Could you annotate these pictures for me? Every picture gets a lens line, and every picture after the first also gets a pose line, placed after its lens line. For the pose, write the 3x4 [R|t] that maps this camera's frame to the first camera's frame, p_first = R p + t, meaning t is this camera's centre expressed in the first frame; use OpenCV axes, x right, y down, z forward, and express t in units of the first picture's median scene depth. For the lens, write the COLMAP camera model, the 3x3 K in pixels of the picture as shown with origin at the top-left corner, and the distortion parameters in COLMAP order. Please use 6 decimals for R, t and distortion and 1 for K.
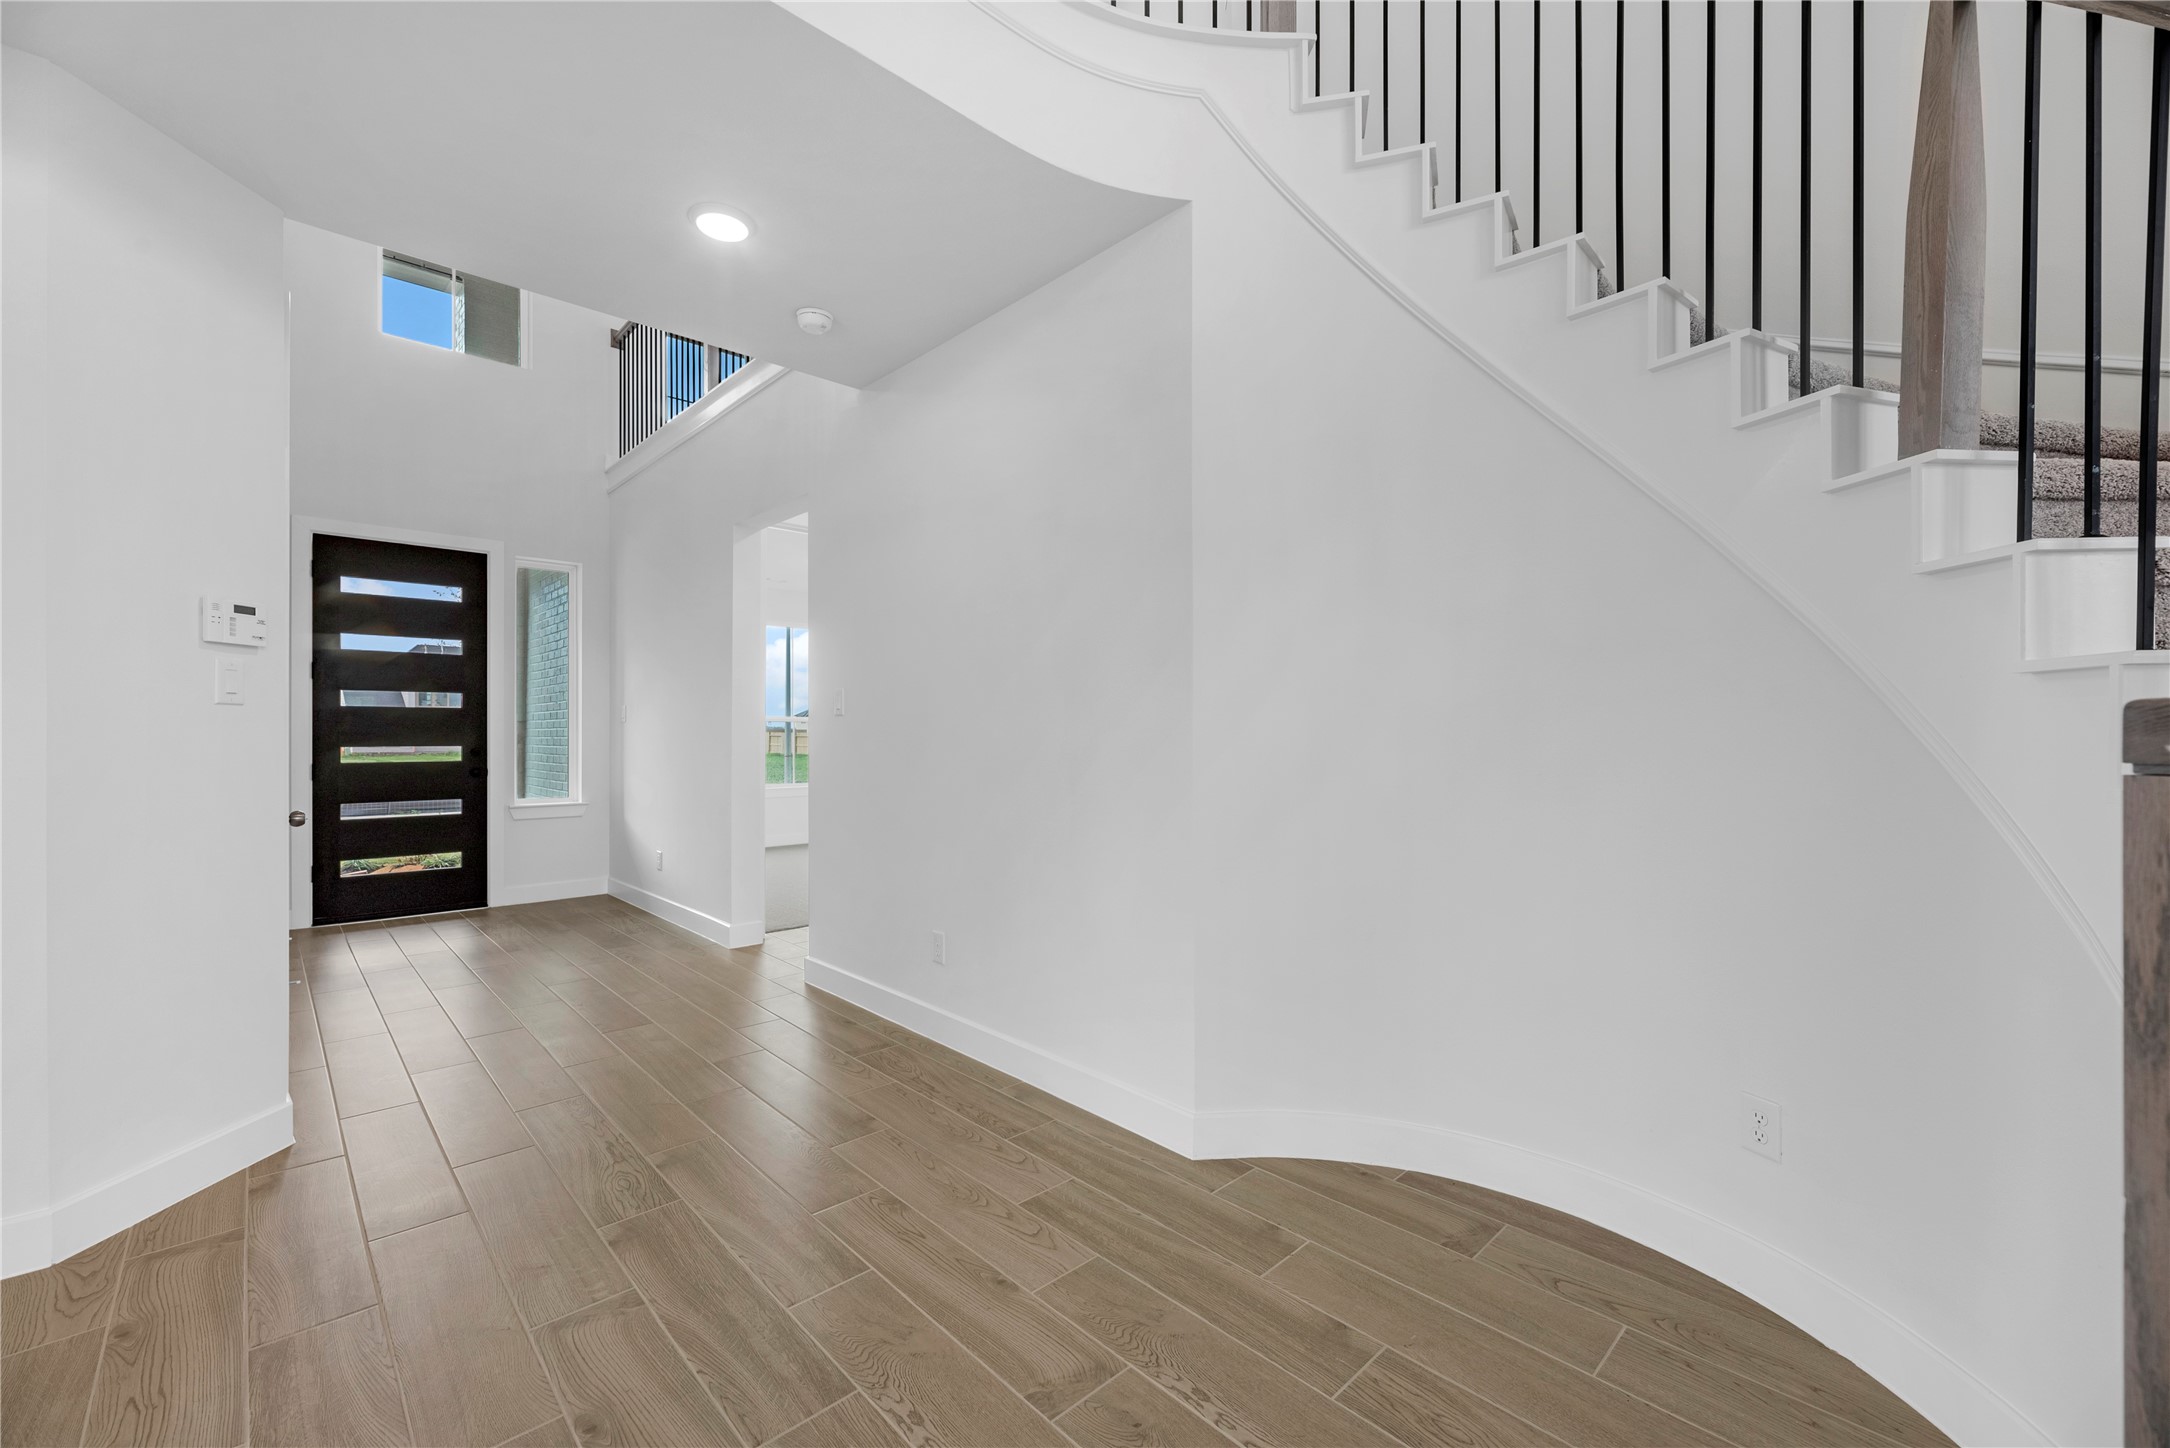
lens RADIAL K [[886.4, 0, 1078.8], [0, 886.4, 746.0], [0, 0, 1]] dist [0.000777, 0.000414]
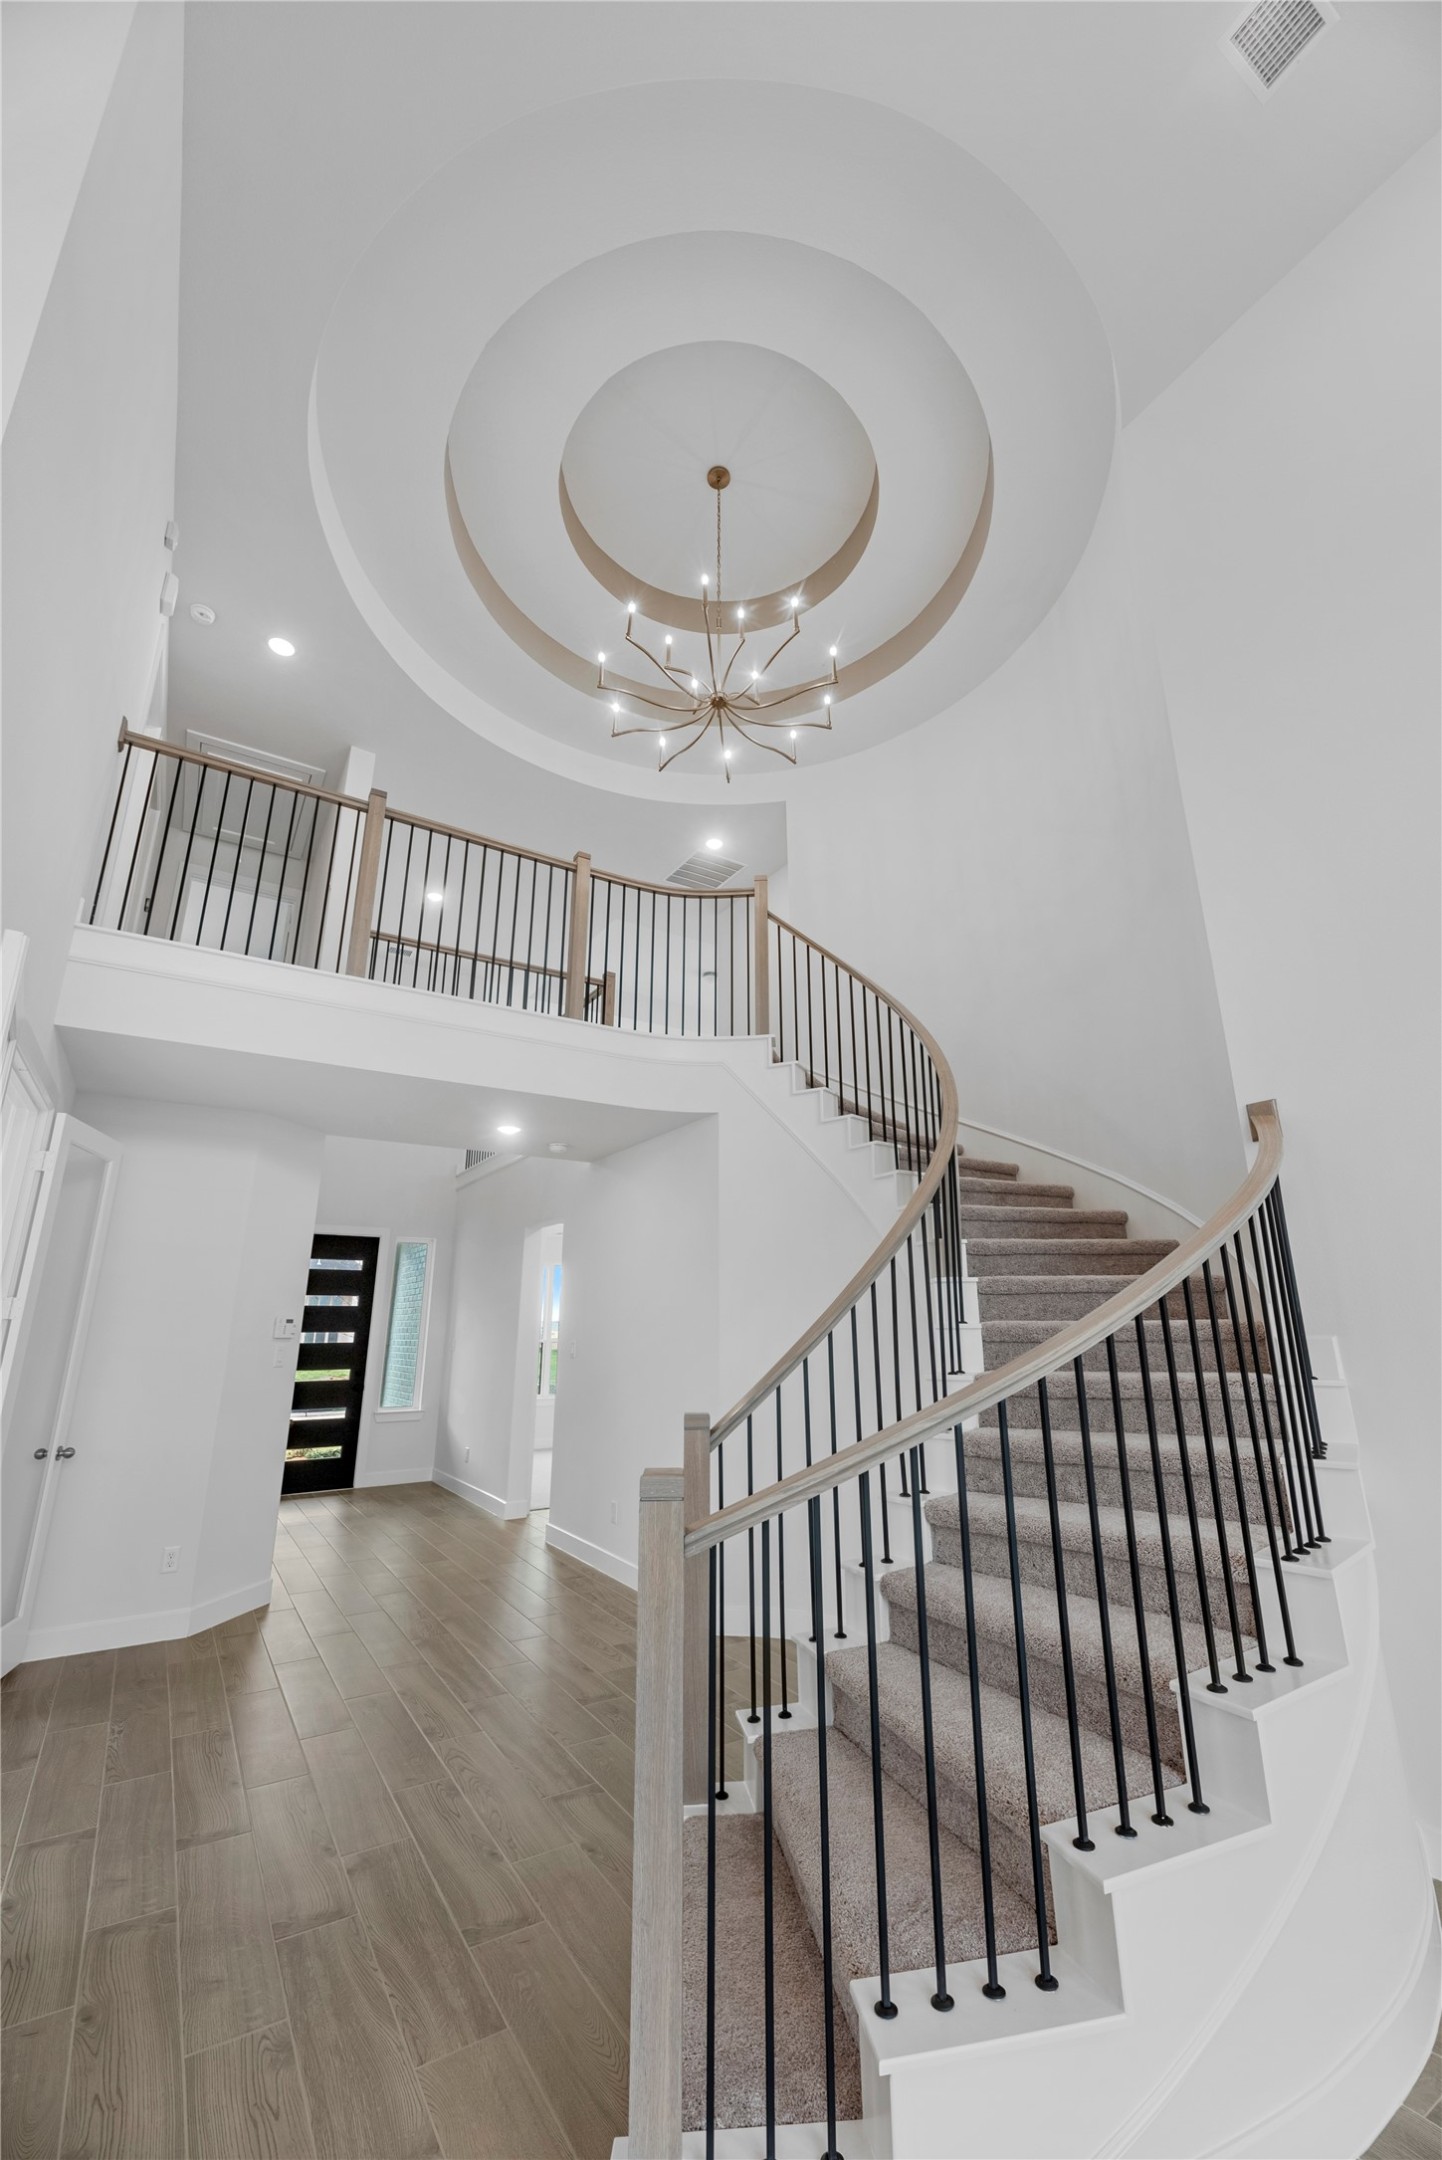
lens RADIAL K [[882.3, 0, 726.4], [0, 882.3, 1079.9], [0, 0, 1]] dist [0.000777, 0.000414]
pose [[0.981437, -0.057806, -0.182864, 0.250949], [0.003315, 0.958464, -0.285195, -0.046632], [0.191754, 0.279295, 0.940864, -0.461083]]
